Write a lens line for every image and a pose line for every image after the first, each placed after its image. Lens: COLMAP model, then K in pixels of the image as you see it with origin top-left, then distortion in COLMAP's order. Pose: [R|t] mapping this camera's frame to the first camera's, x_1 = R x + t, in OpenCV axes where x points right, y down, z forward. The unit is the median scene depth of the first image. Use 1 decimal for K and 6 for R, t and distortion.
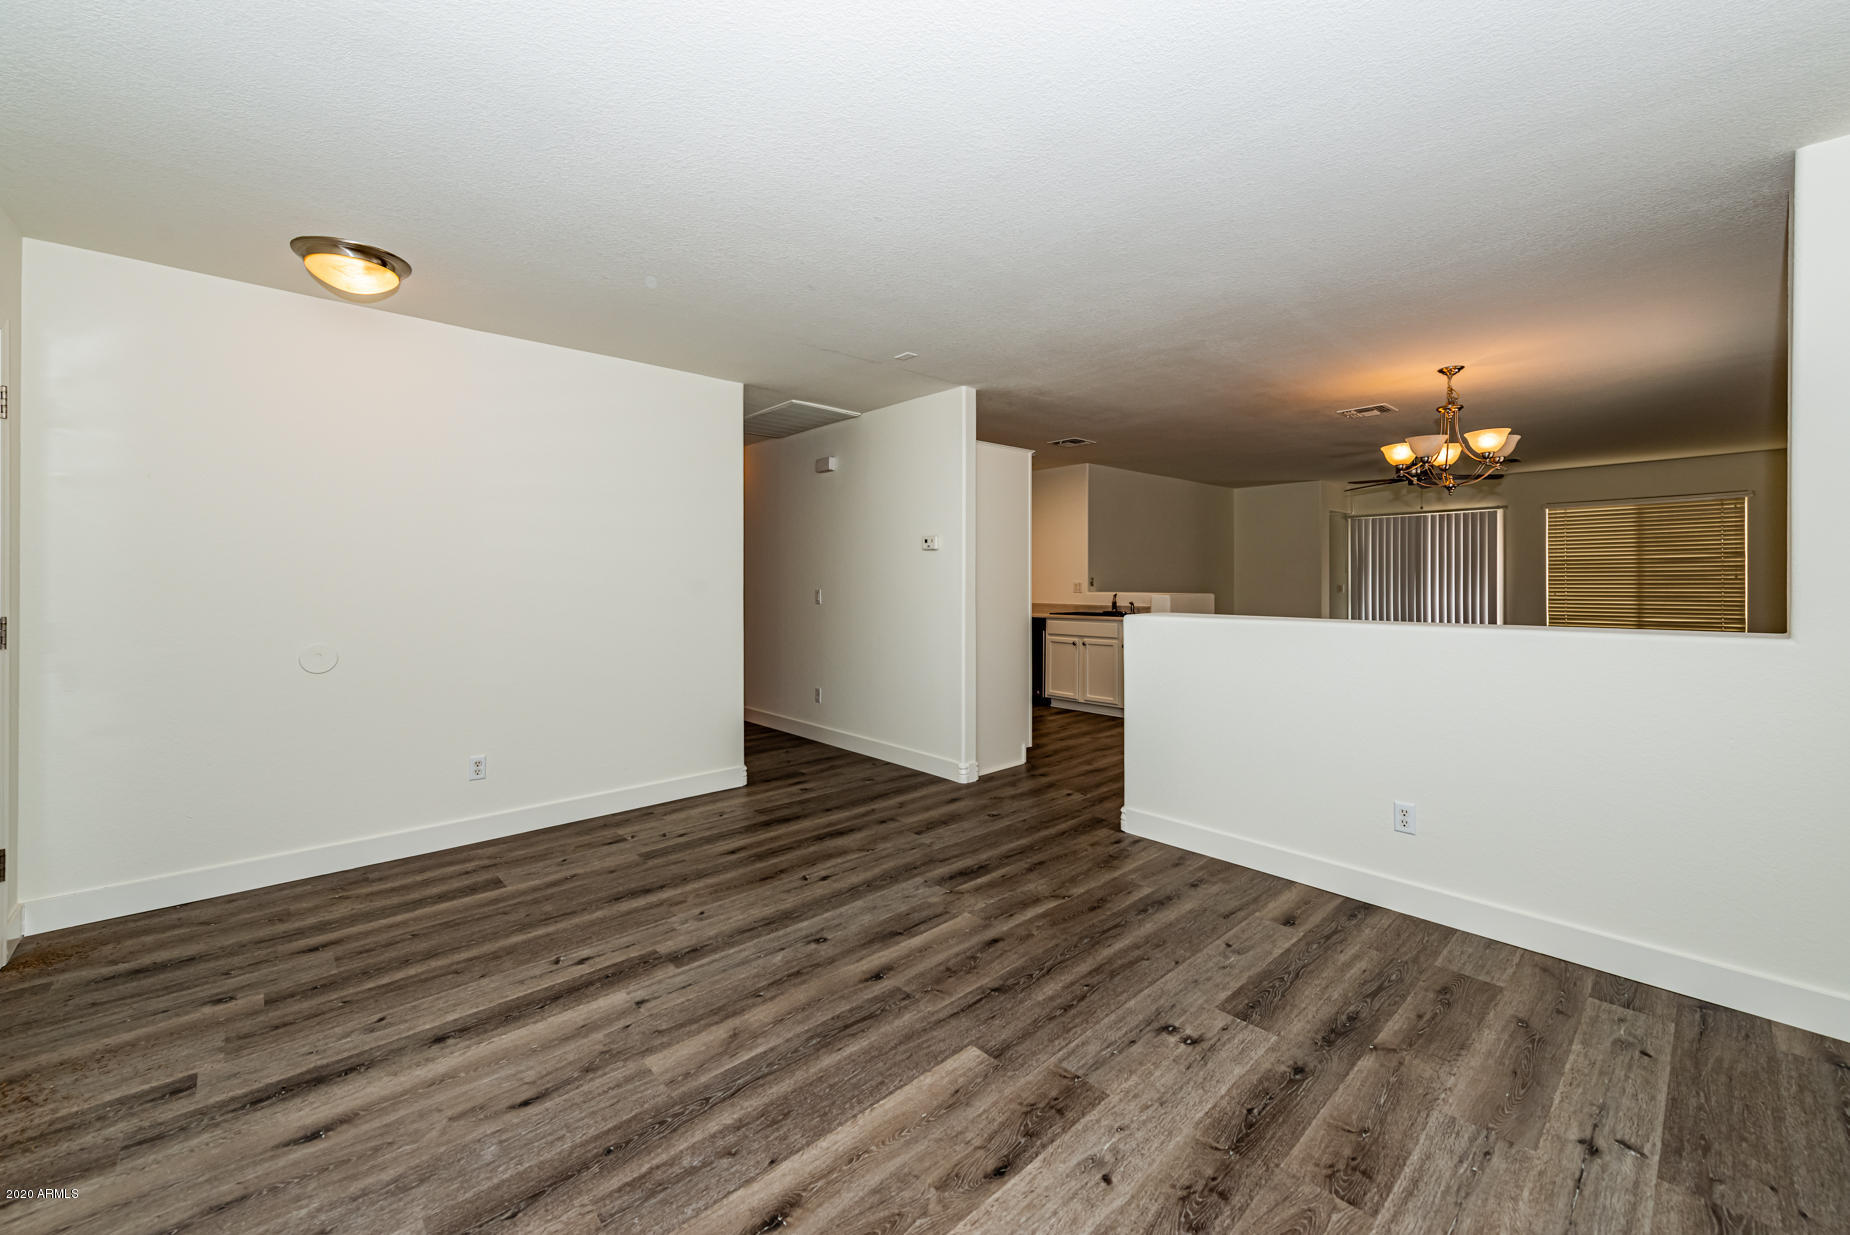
lens RADIAL K [[738.7, 0, 926.3], [0, 738.7, 548.7], [0, 0, 1]] dist [0.007306, -0.002461]
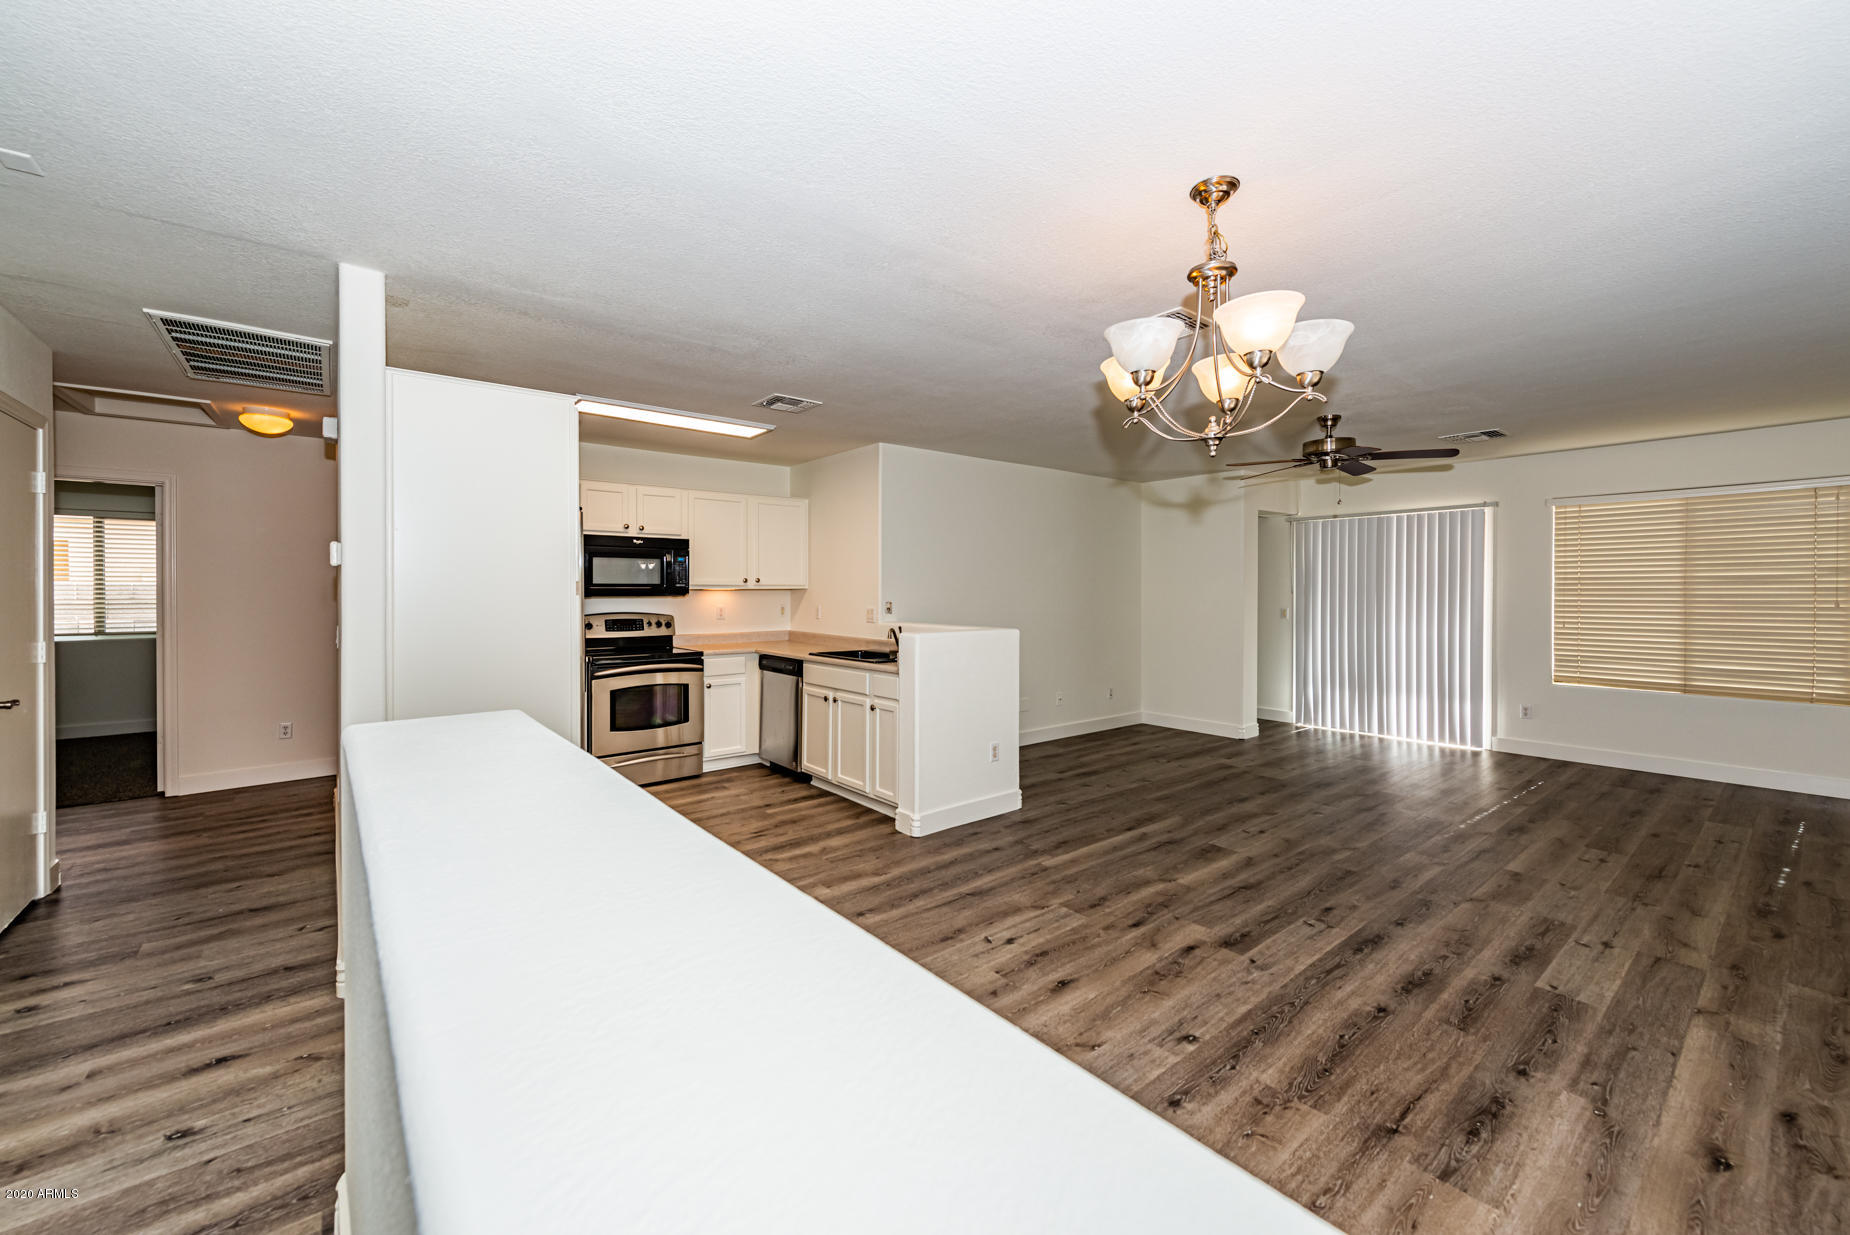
lens RADIAL K [[738.7, 0, 910.5], [0, 738.7, 589.0], [0, 0, 1]] dist [0.007306, -0.002461]
pose [[0.998455, 0.002274, -0.055516, 0.852325], [0.000013, 0.999152, 0.041165, -0.011970], [0.055563, -0.041102, 0.997609, 0.826614]]
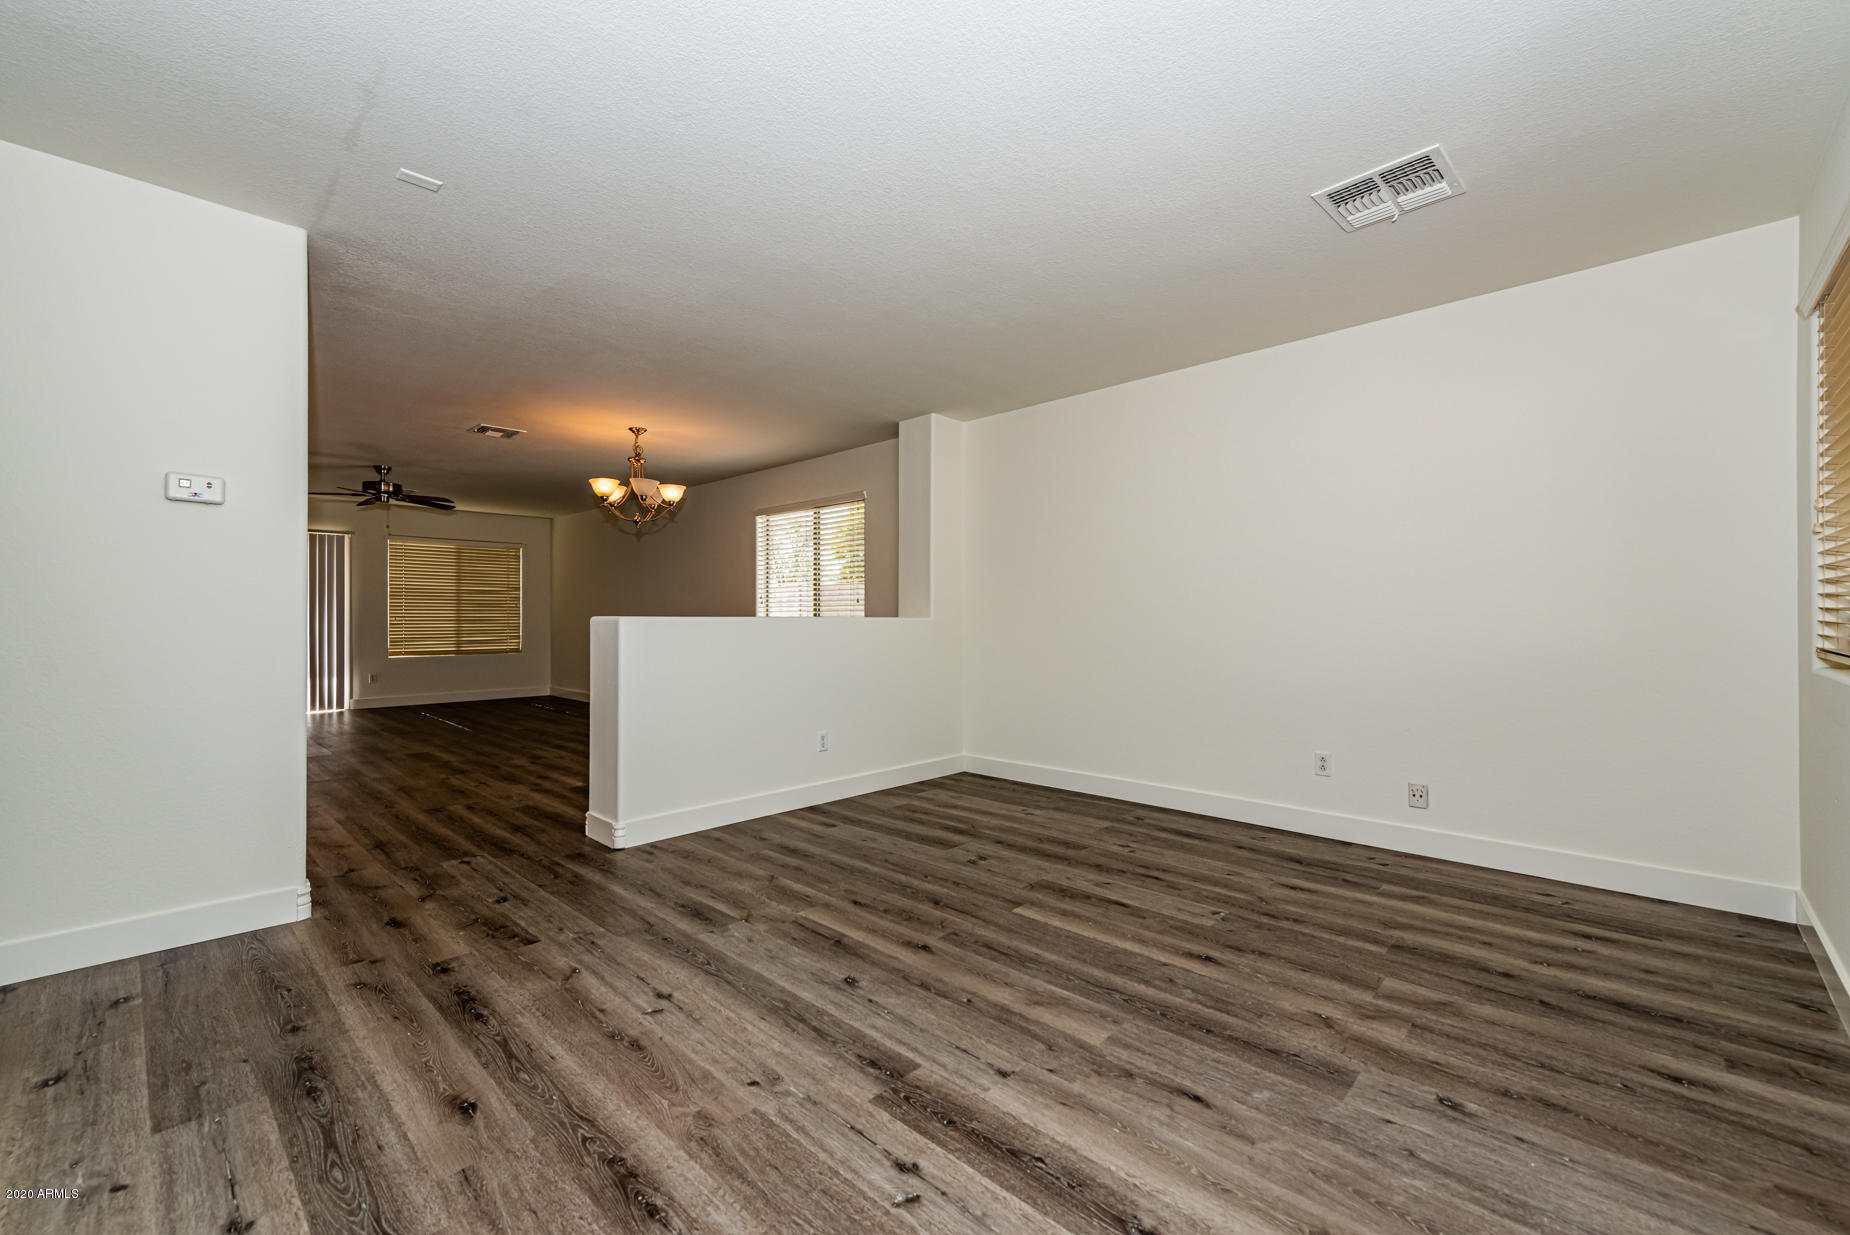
lens RADIAL K [[738.7, 0, 925.6], [0, 738.7, 621.1], [0, 0, 1]] dist [0.007306, -0.002461]
pose [[-0.065246, -0.003436, 0.997863, -0.959831], [-0.039573, 0.999216, 0.000854, 0.105320], [-0.997084, -0.039433, -0.065331, 0.945132]]
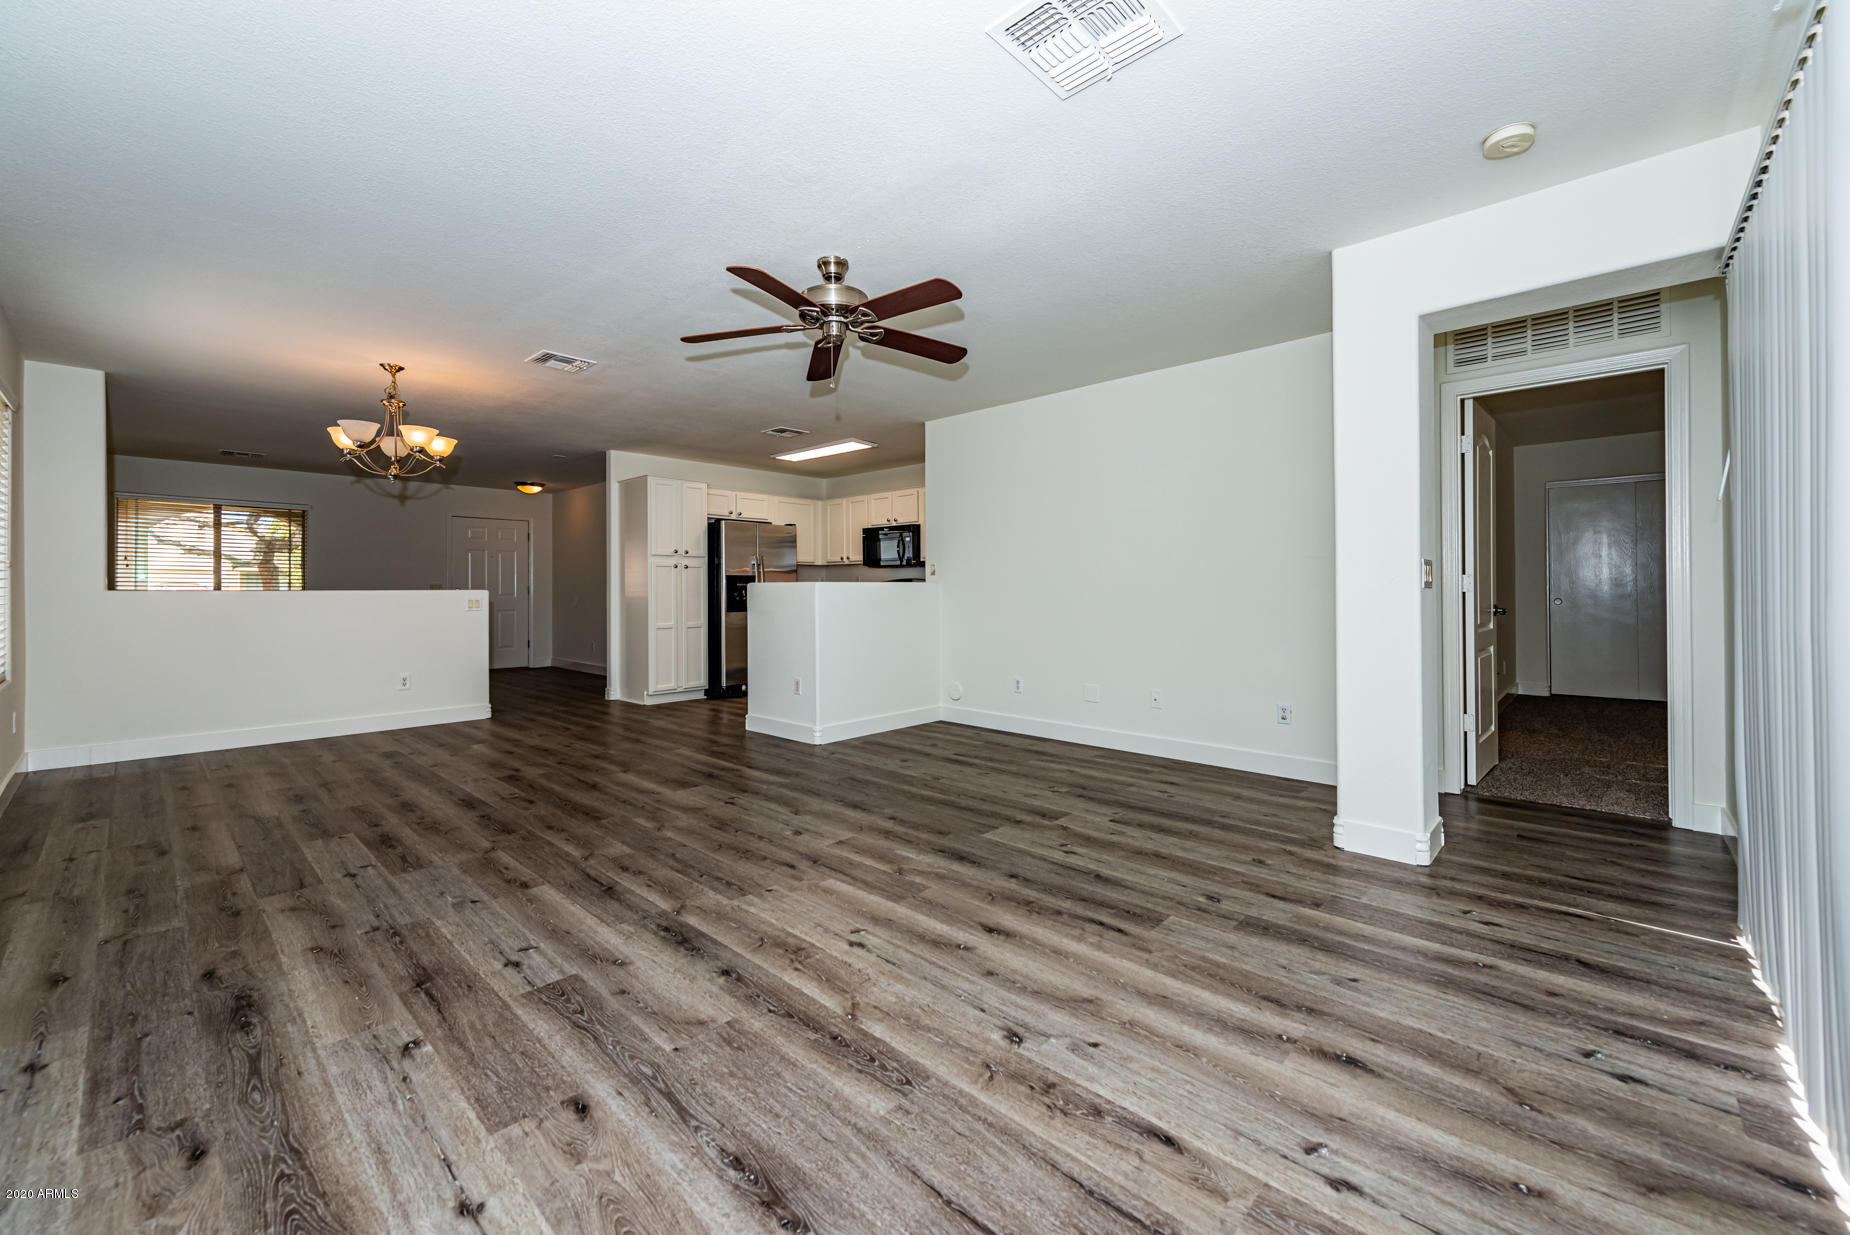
lens RADIAL K [[738.7, 0, 940.2], [0, 738.7, 582.2], [0, 0, 1]] dist [0.007306, -0.002461]
pose [[0.093219, -0.009261, -0.995603, 3.029908], [0.042855, 0.999067, -0.005281, 0.183777], [0.994723, -0.042174, 0.093529, 2.774443]]
